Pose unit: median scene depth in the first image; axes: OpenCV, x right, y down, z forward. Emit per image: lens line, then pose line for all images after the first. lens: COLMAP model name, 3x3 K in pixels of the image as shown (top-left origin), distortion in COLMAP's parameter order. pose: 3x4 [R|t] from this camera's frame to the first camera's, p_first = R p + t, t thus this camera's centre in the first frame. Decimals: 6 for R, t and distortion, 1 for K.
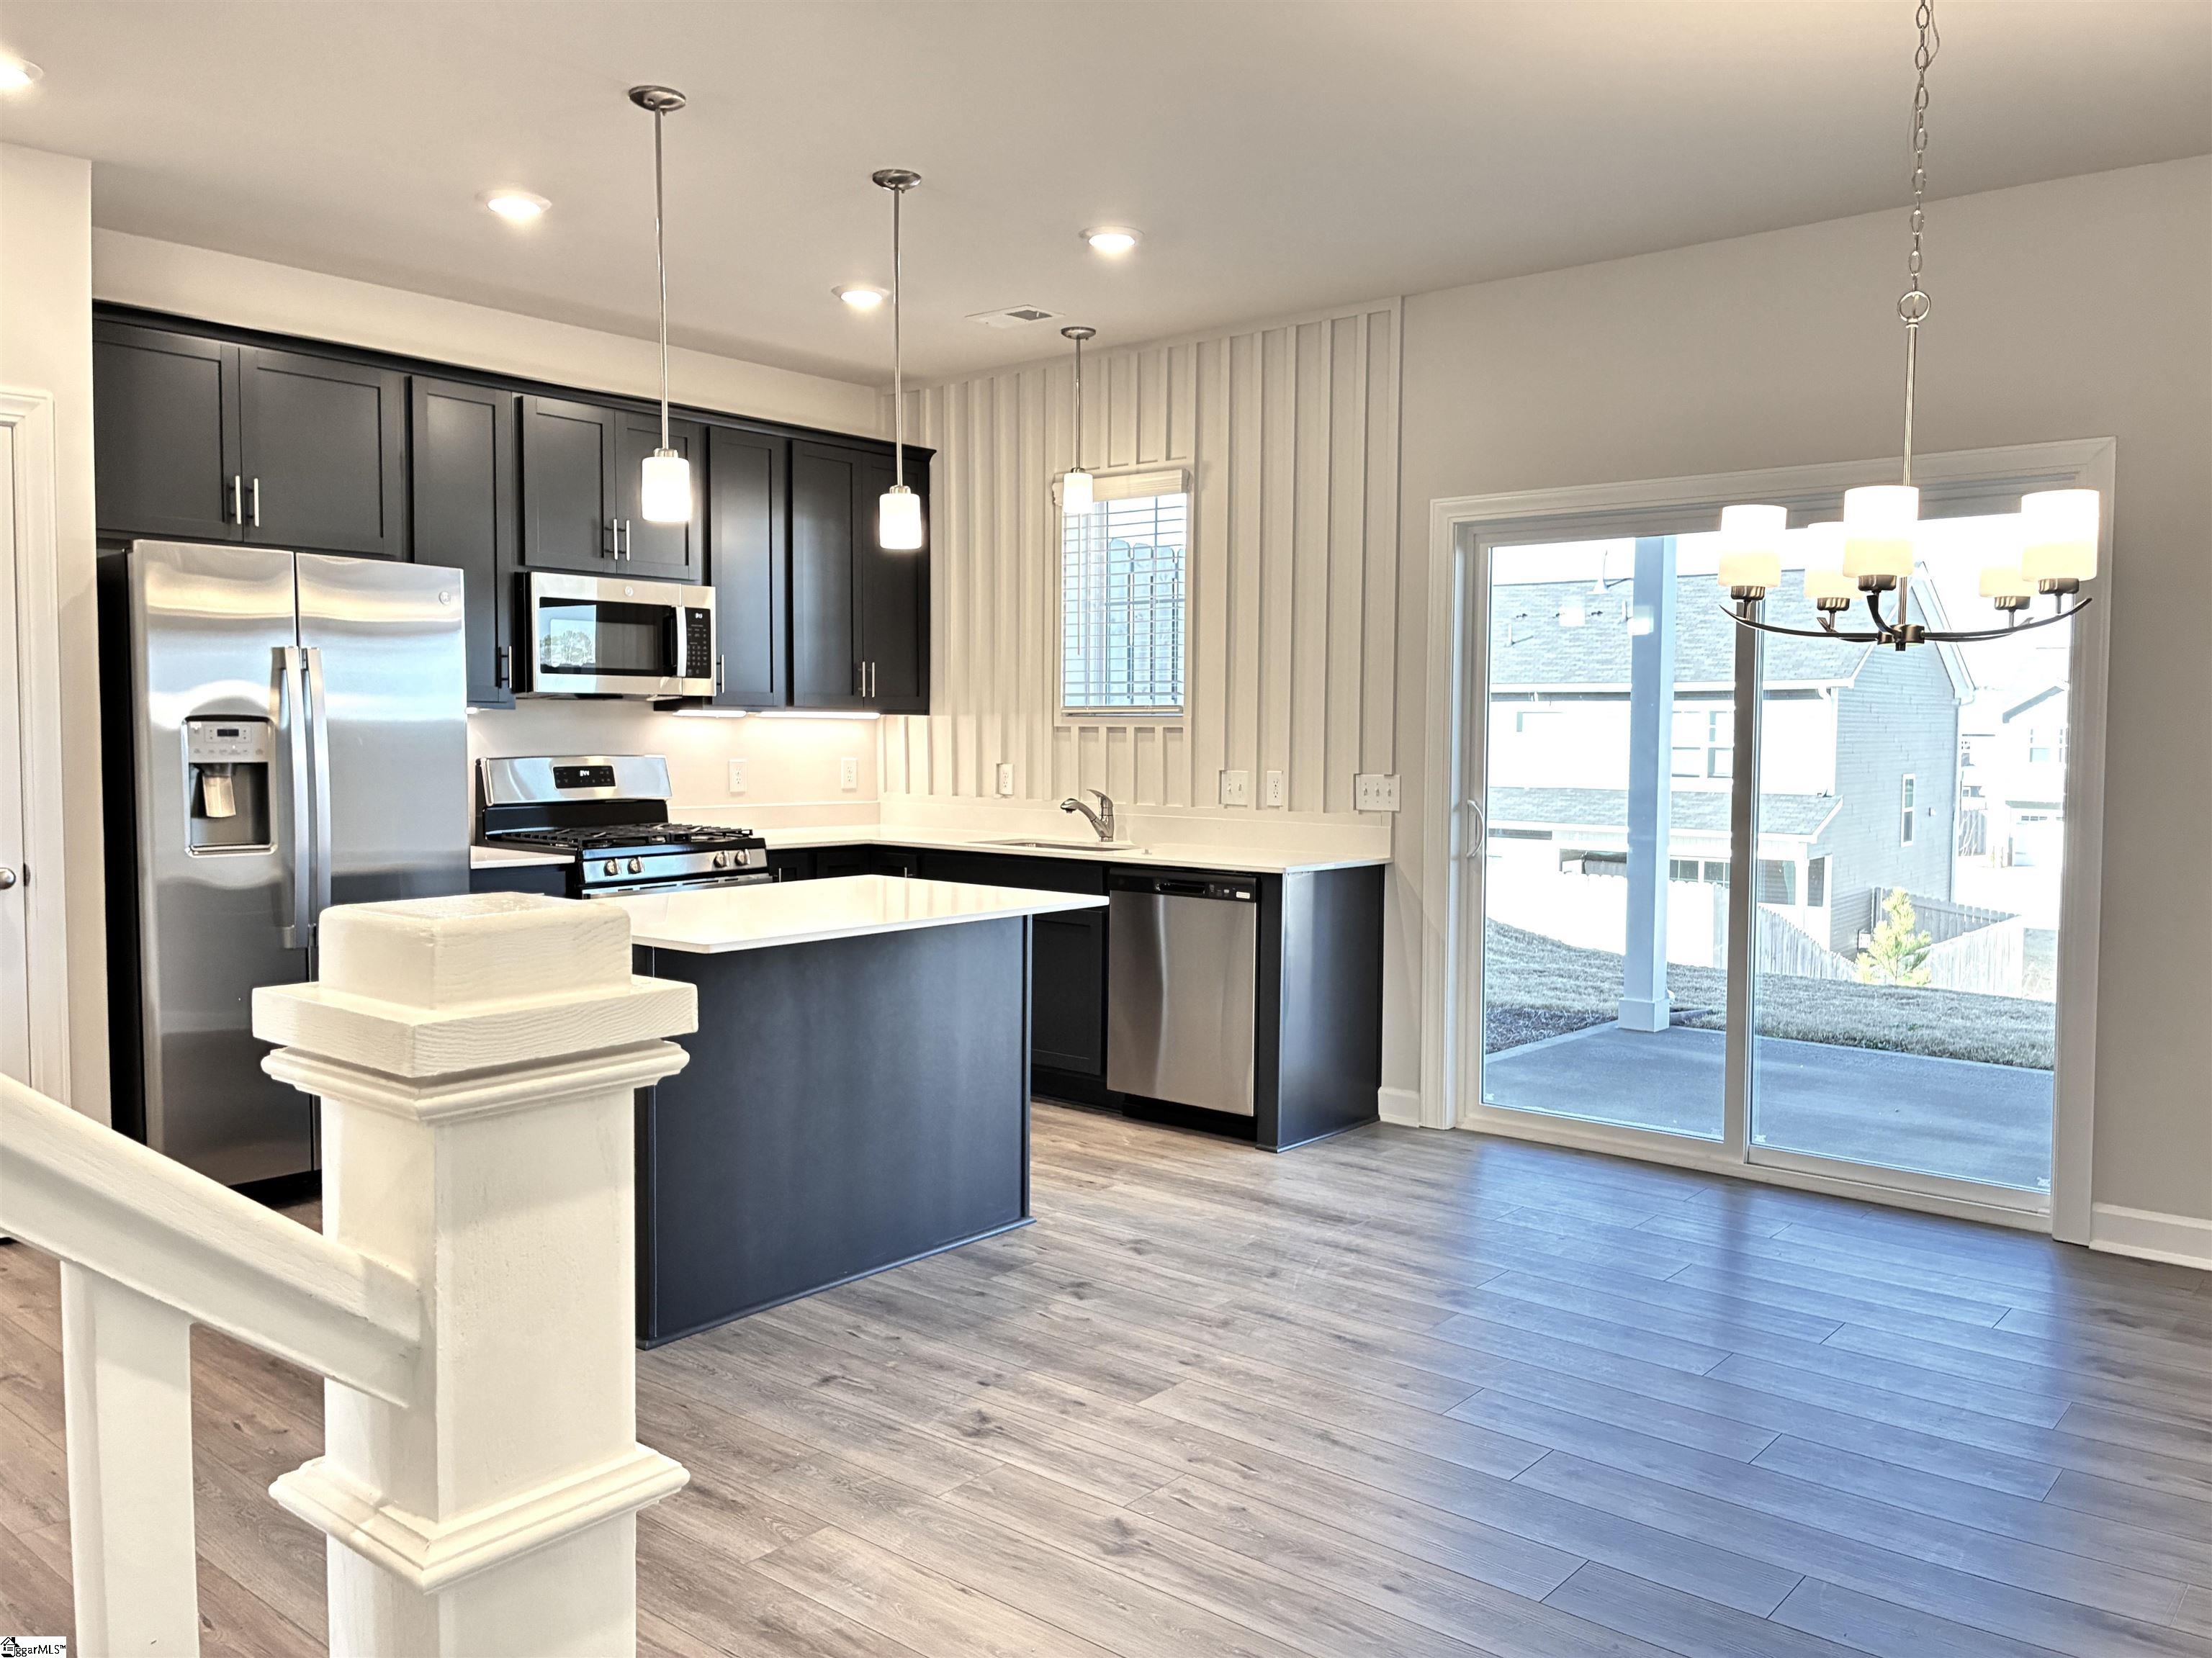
lens RADIAL K [[1720.7, 0, 1106.0], [0, 1720.7, 829.0], [0, 0, 1]] dist [0.053957, -0.081343]
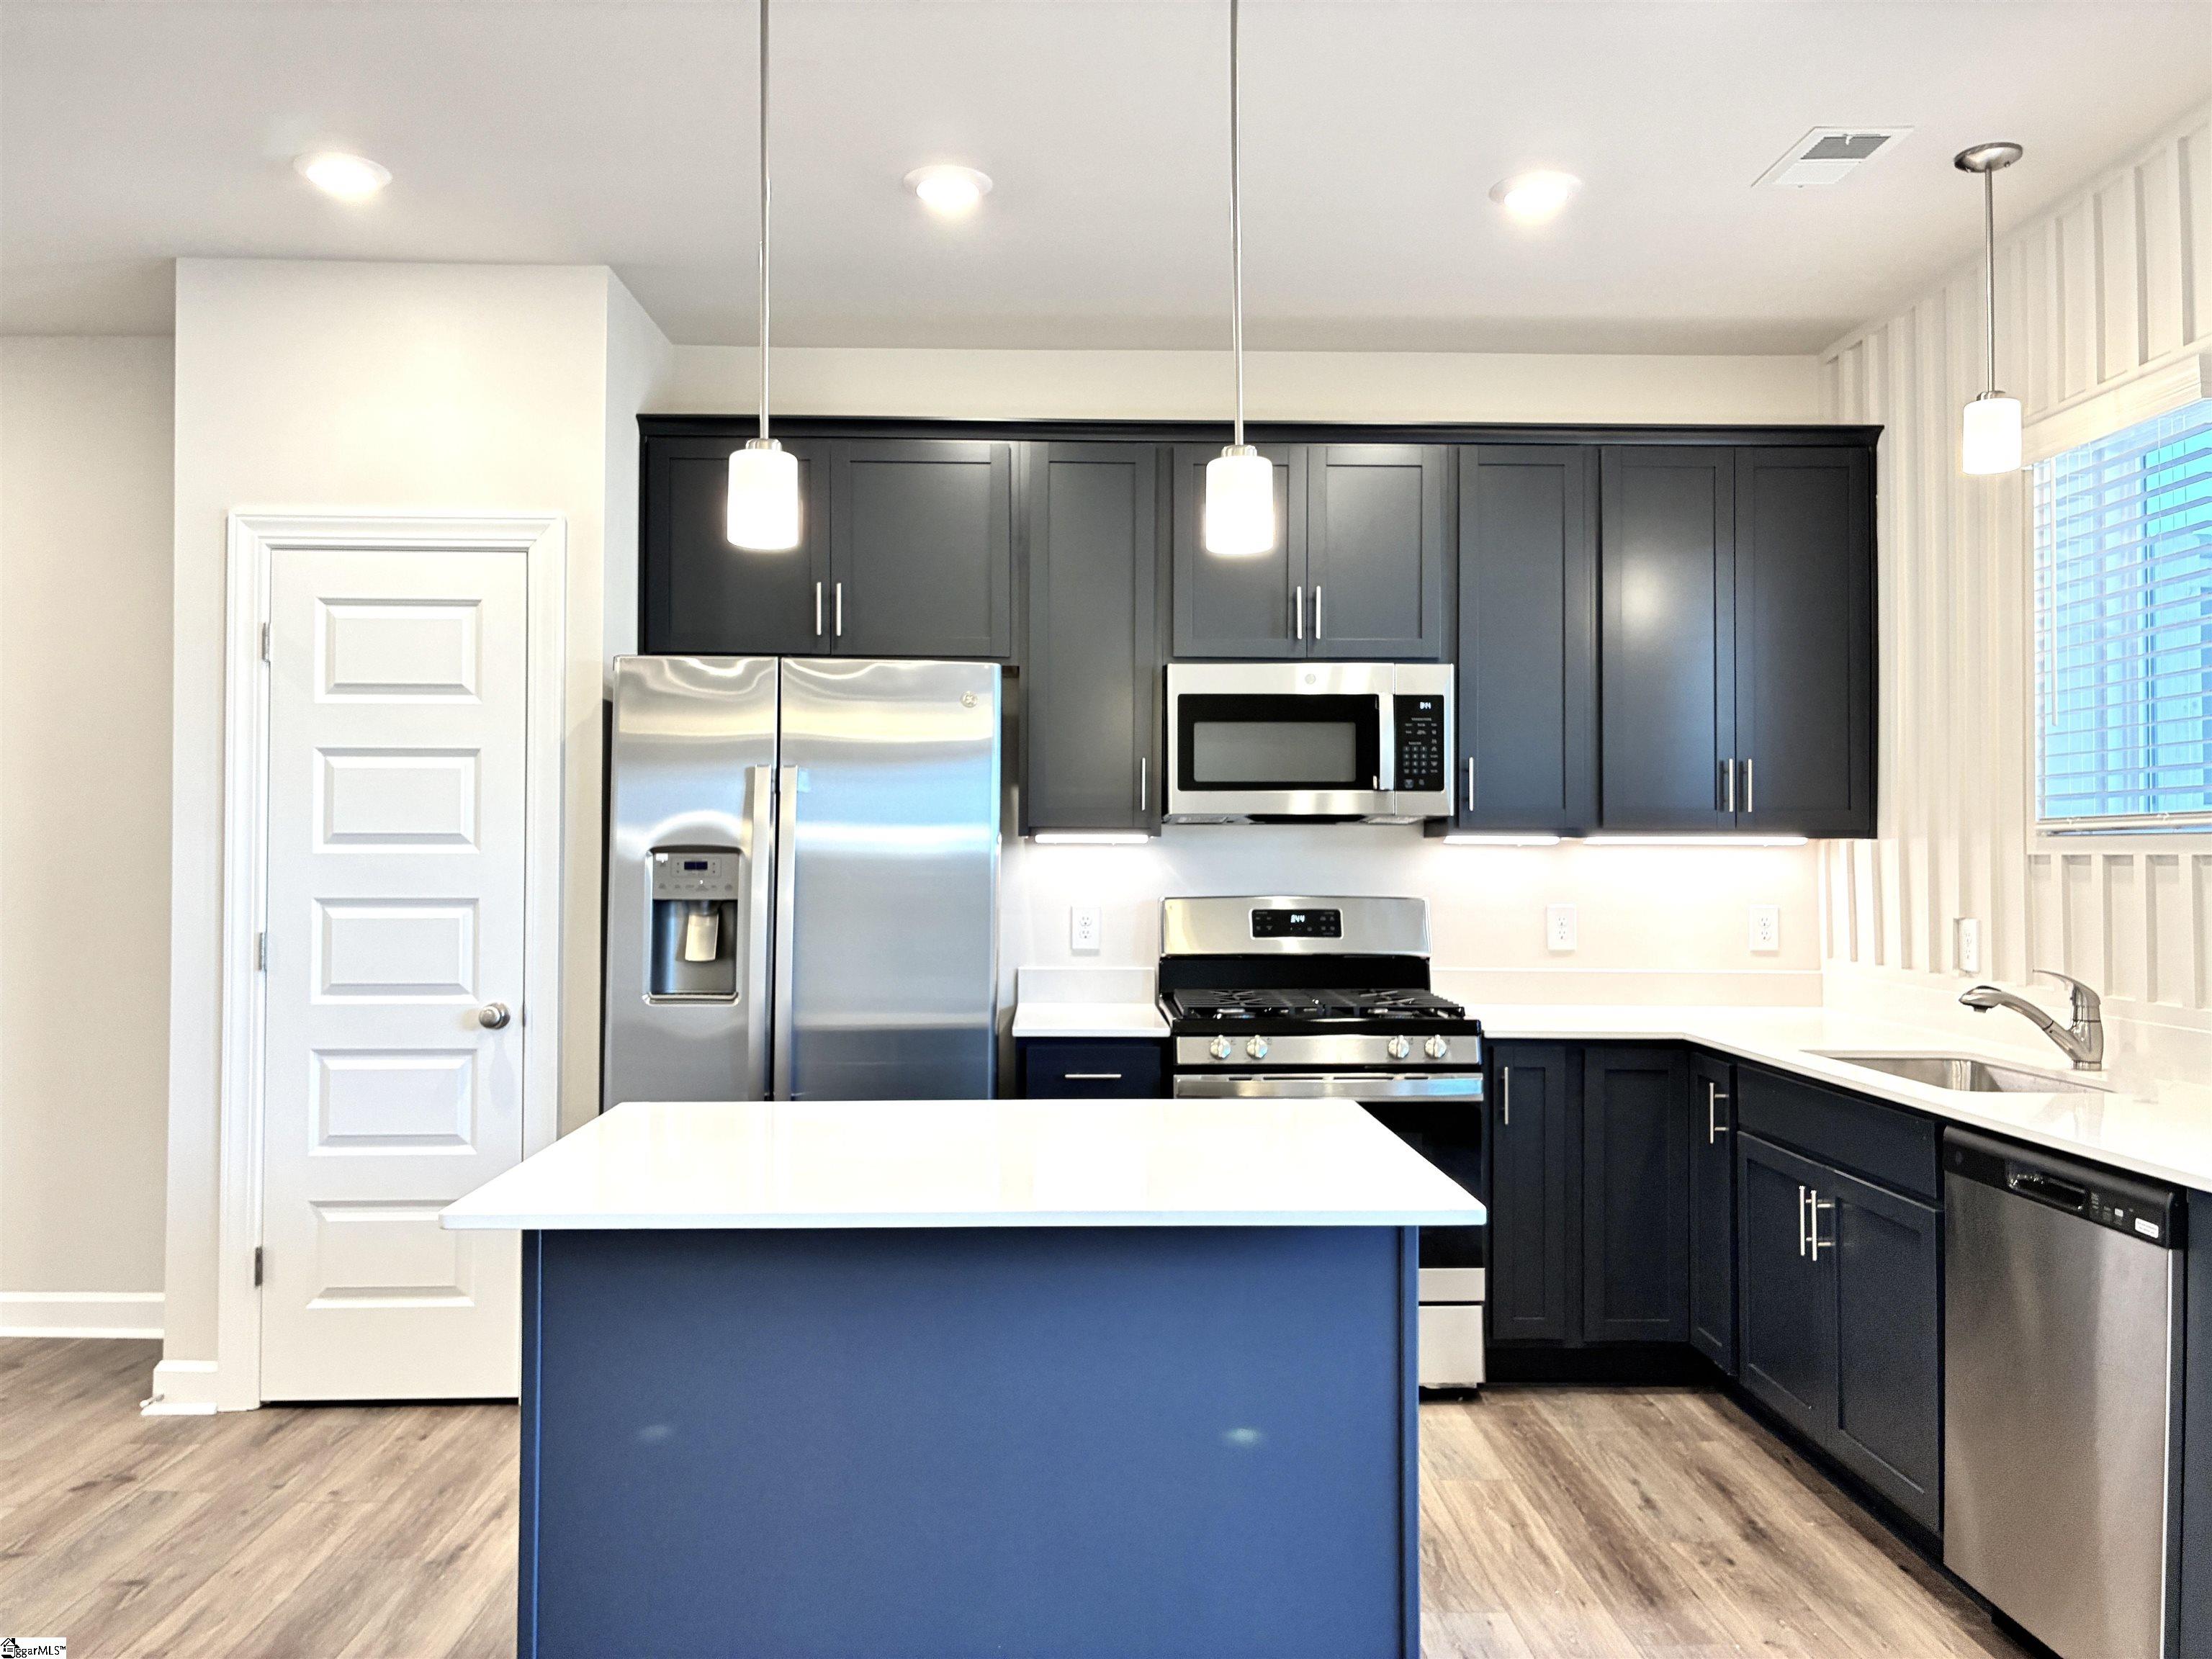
lens RADIAL K [[1690.7, 0, 1106.7], [0, 1690.7, 800.9], [0, 0, 1]] dist [0.062602, -0.073928]
pose [[0.661636, -0.030363, -0.749210, 0.216151], [-0.042813, 0.996020, -0.078174, -0.023061], [0.748602, 0.083799, 0.657703, 0.454009]]
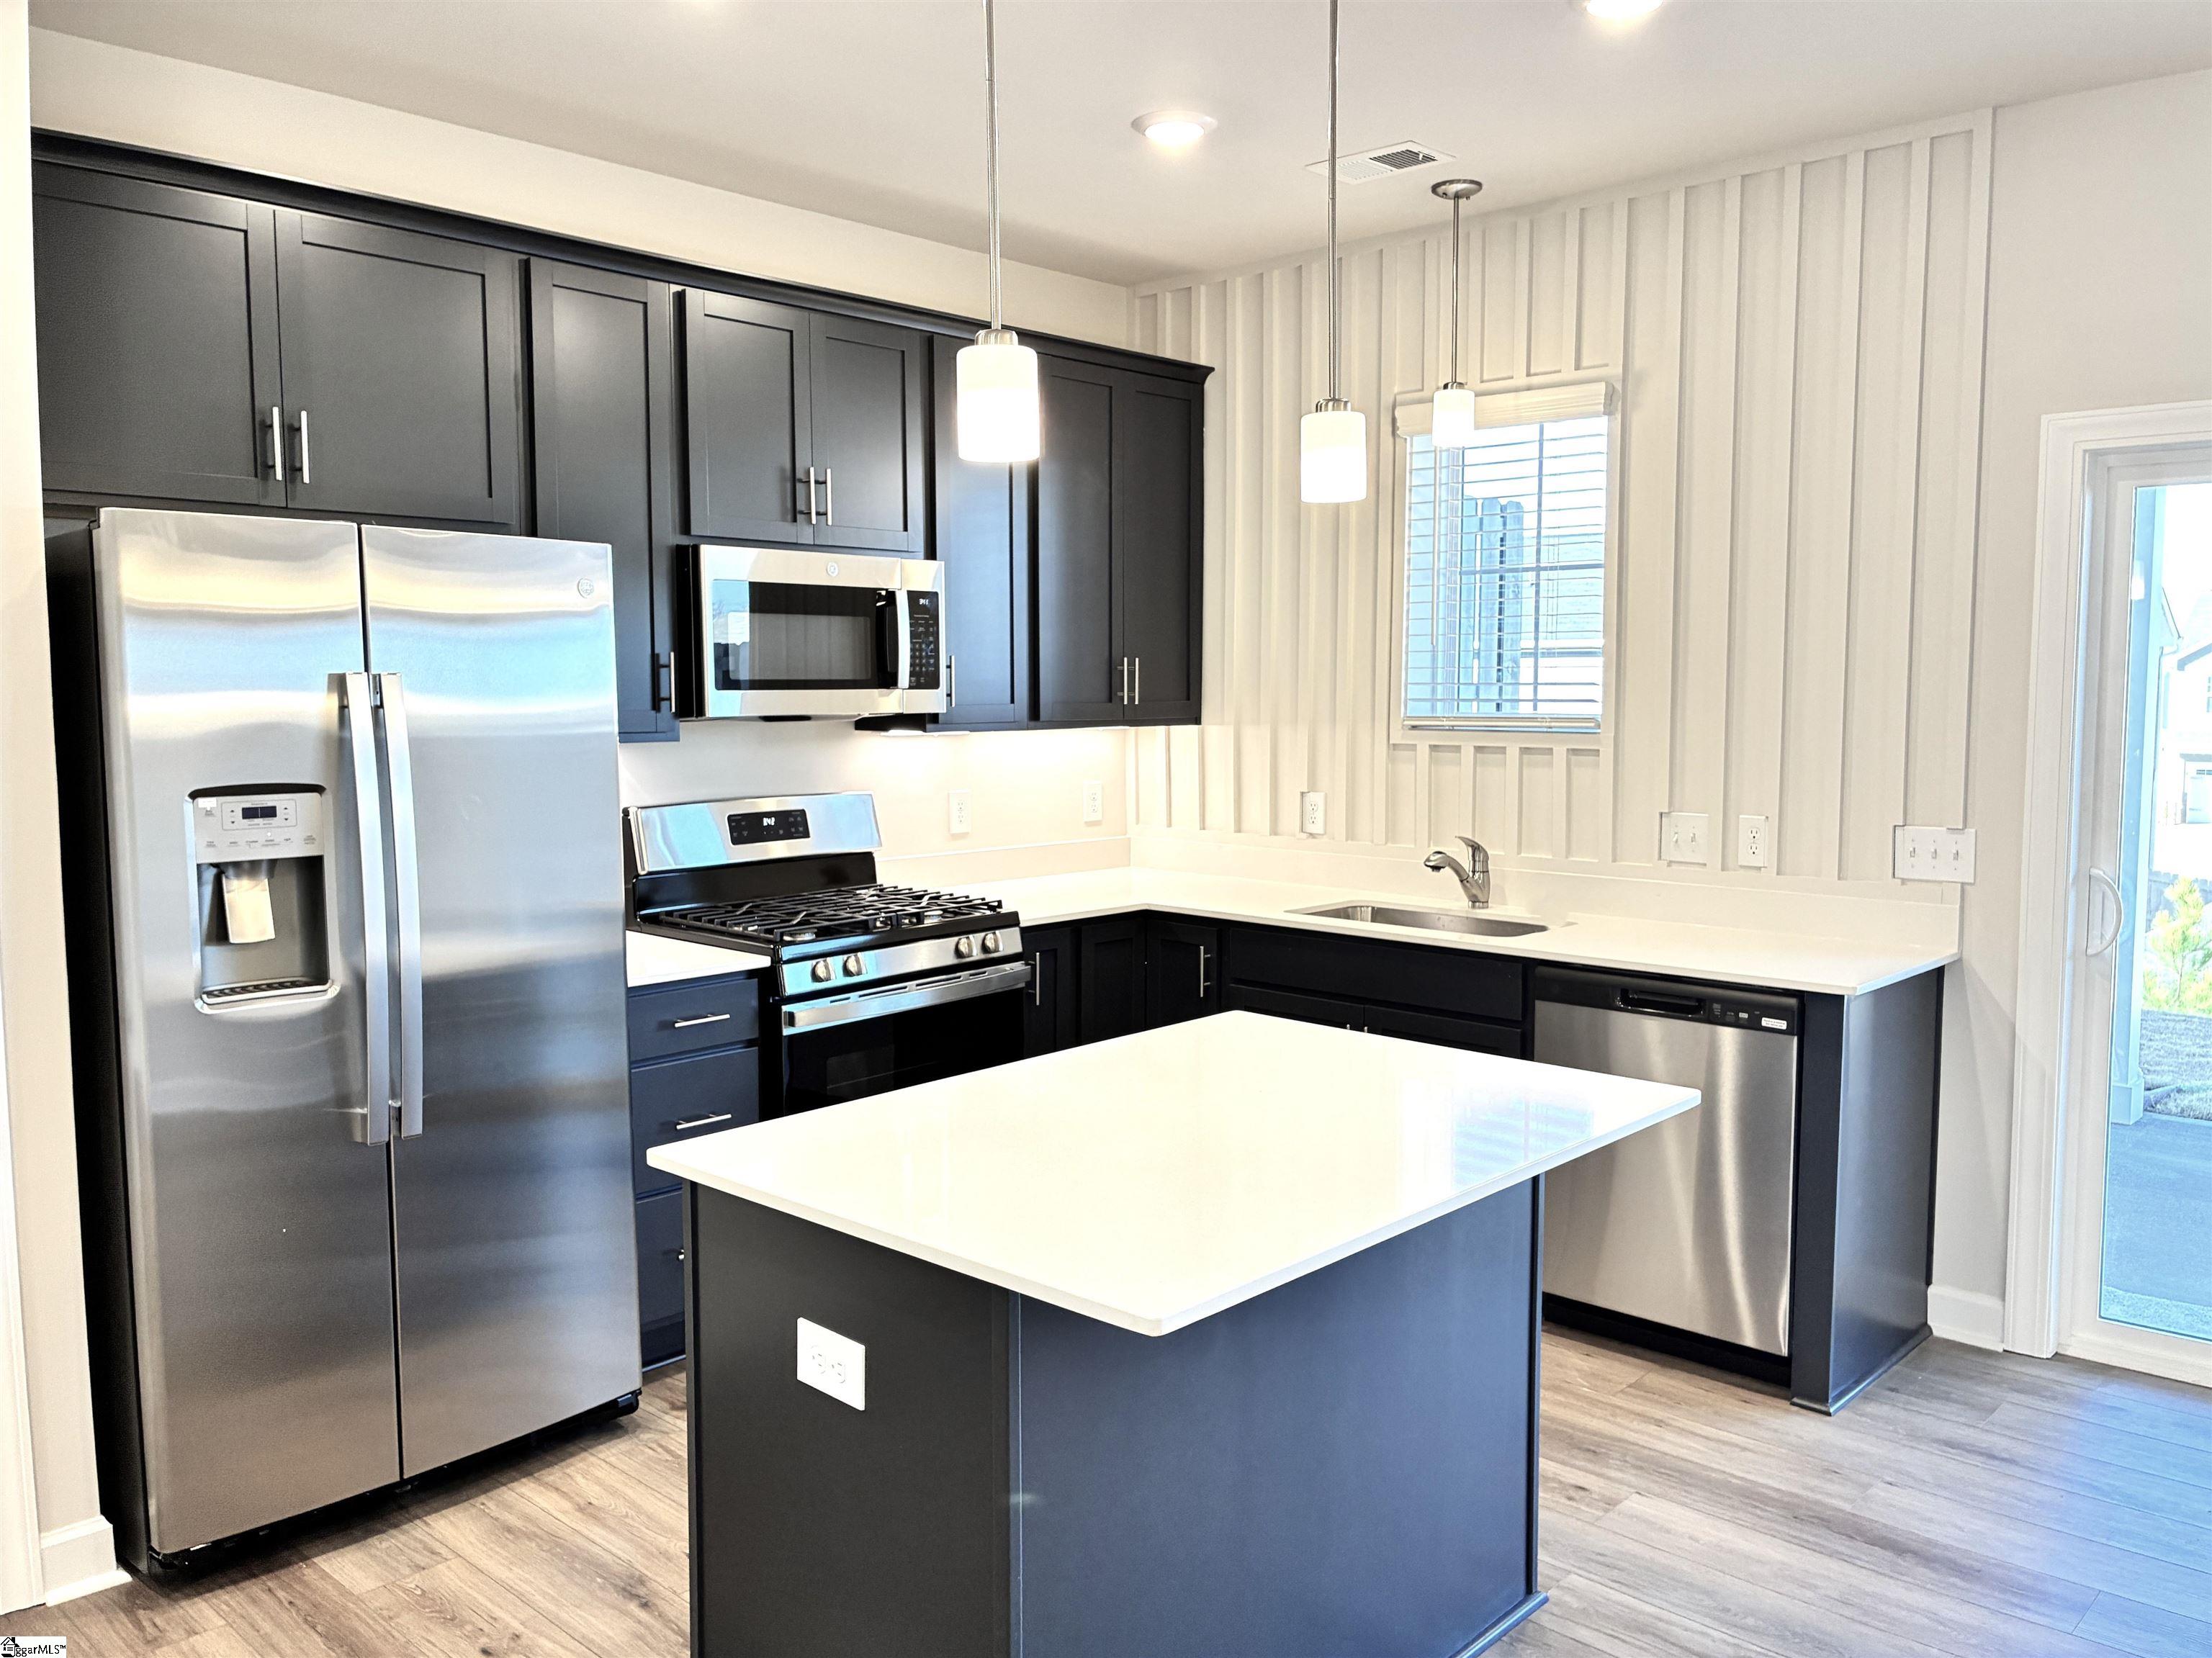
lens RADIAL K [[1720.7, 0, 1106.0], [0, 1720.7, 829.0], [0, 0, 1]] dist [0.053957, -0.081343]
pose [[0.998615, -0.003815, -0.052478, -0.128042], [0.005303, 0.999587, 0.028243, -0.050809], [0.052348, -0.028482, 0.998223, 0.299070]]
